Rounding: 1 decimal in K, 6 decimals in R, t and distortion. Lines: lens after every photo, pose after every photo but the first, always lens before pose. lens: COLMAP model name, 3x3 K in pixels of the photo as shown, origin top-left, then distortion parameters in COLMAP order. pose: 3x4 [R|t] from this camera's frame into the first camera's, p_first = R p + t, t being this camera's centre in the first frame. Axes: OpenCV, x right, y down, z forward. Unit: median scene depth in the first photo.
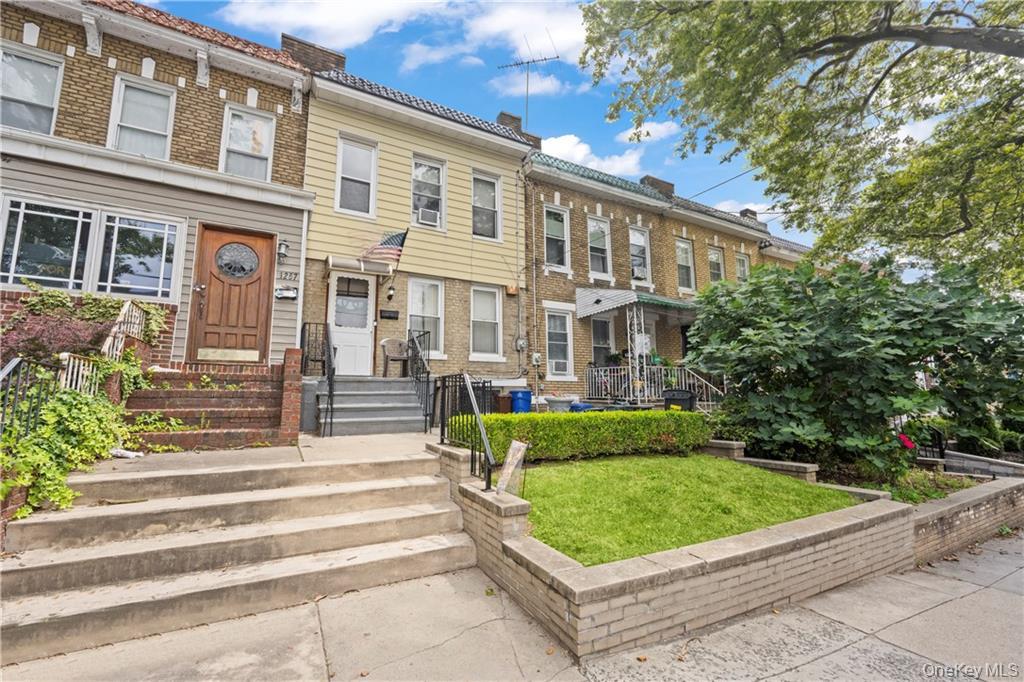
lens RADIAL K [[436.9, 0, 517.4], [0, 436.9, 340.9], [0, 0, 1]] dist [-0.001154, -0.000270]
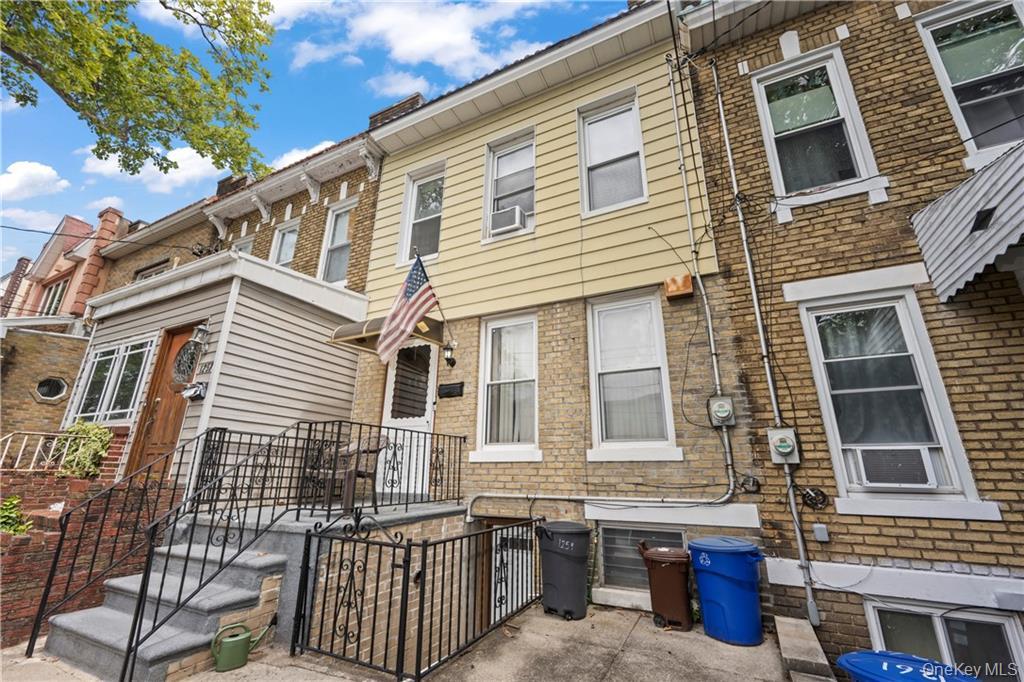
lens RADIAL K [[424.6, 0, 498.7], [0, 424.6, 338.9], [0, 0, 1]] dist [-0.000112, -0.000100]
pose [[0.561511, -0.242177, -0.791237, 0.213944], [0.102771, 0.969220, -0.223720, 0.010289], [0.821062, 0.044305, 0.569117, 0.627544]]
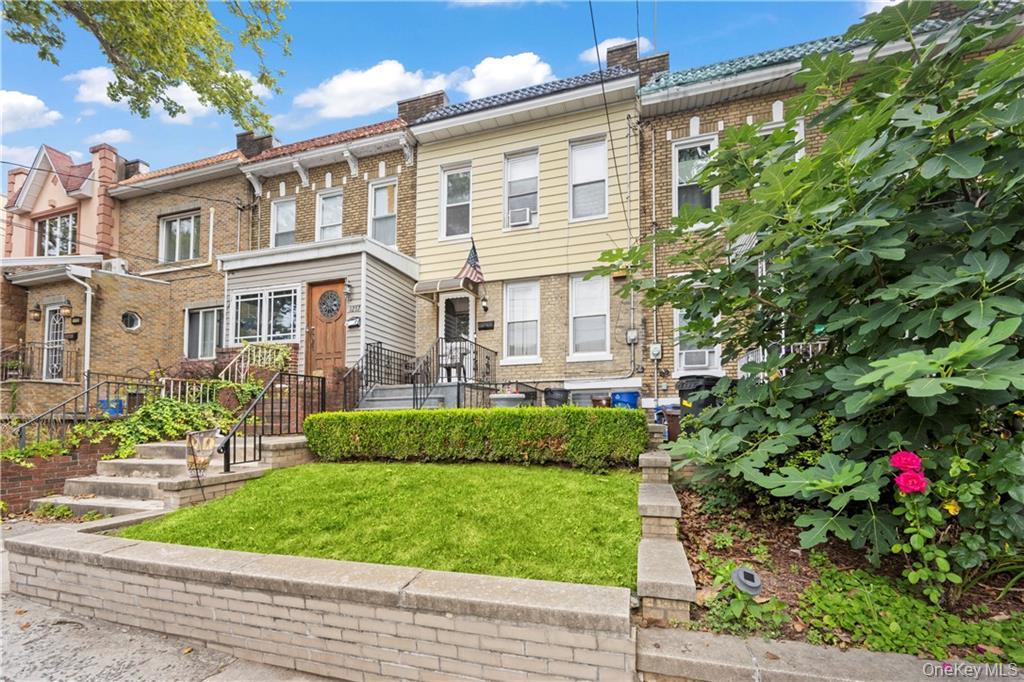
lens RADIAL K [[431.1, 0, 507.9], [0, 431.1, 404.8], [0, 0, 1]] dist [-0.001153, -0.000343]
pose [[0.694365, -0.023903, -0.719226, 0.430504], [0.104326, 0.992233, 0.067743, 0.057433], [0.712021, -0.122072, 0.691465, 0.262133]]
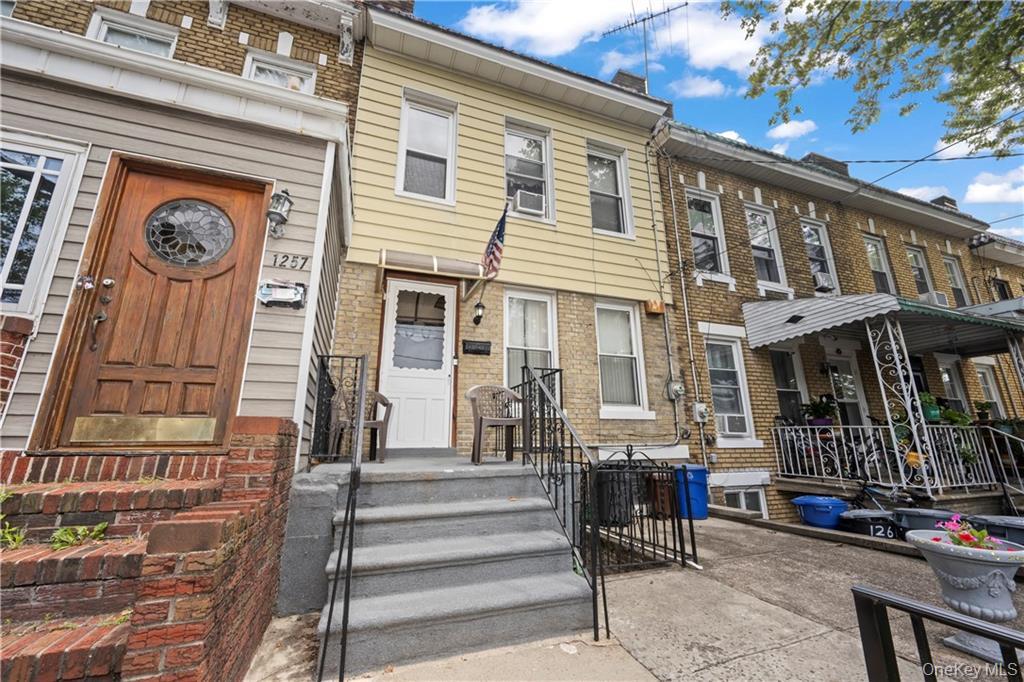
lens RADIAL K [[415.2, 0, 520.2], [0, 415.2, 341.1], [0, 0, 1]] dist [0.000376, -0.000289]
pose [[0.989352, -0.036211, -0.140966, -0.129276], [0.020873, 0.993844, -0.108800, -0.002138], [0.144038, 0.104699, 0.984018, 0.370184]]
